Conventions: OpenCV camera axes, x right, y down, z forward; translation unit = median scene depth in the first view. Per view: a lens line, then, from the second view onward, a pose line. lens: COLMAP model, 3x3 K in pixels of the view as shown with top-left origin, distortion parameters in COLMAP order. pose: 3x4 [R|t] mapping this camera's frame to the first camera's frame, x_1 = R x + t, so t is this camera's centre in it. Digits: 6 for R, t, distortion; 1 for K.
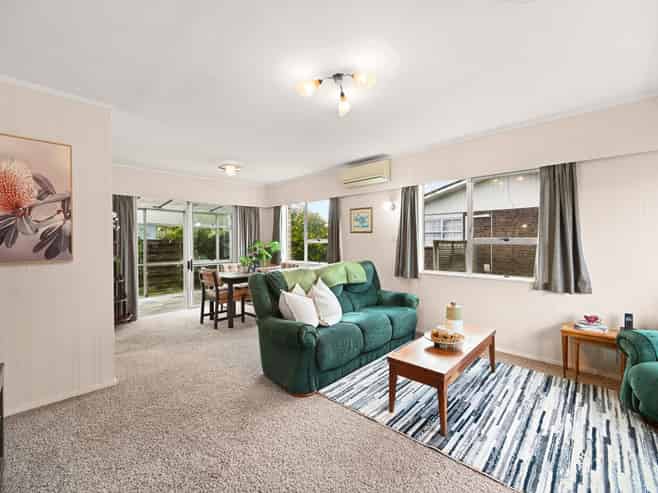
lens RADIAL K [[291.6, 0, 327.5], [0, 291.6, 242.3], [0, 0, 1]] dist [-0.002767, -0.000362]
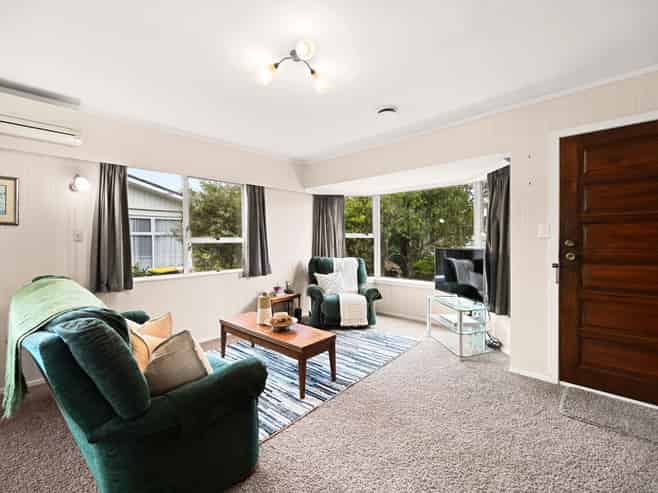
lens RADIAL K [[291.6, 0, 327.5], [0, 291.6, 243.6], [0, 0, 1]] dist [-0.002767, -0.000362]
pose [[-0.023760, -0.007077, 0.999693, -0.627085], [0.014060, 0.999874, 0.007413, 0.008307], [-0.999619, 0.014231, -0.023657, 0.690533]]
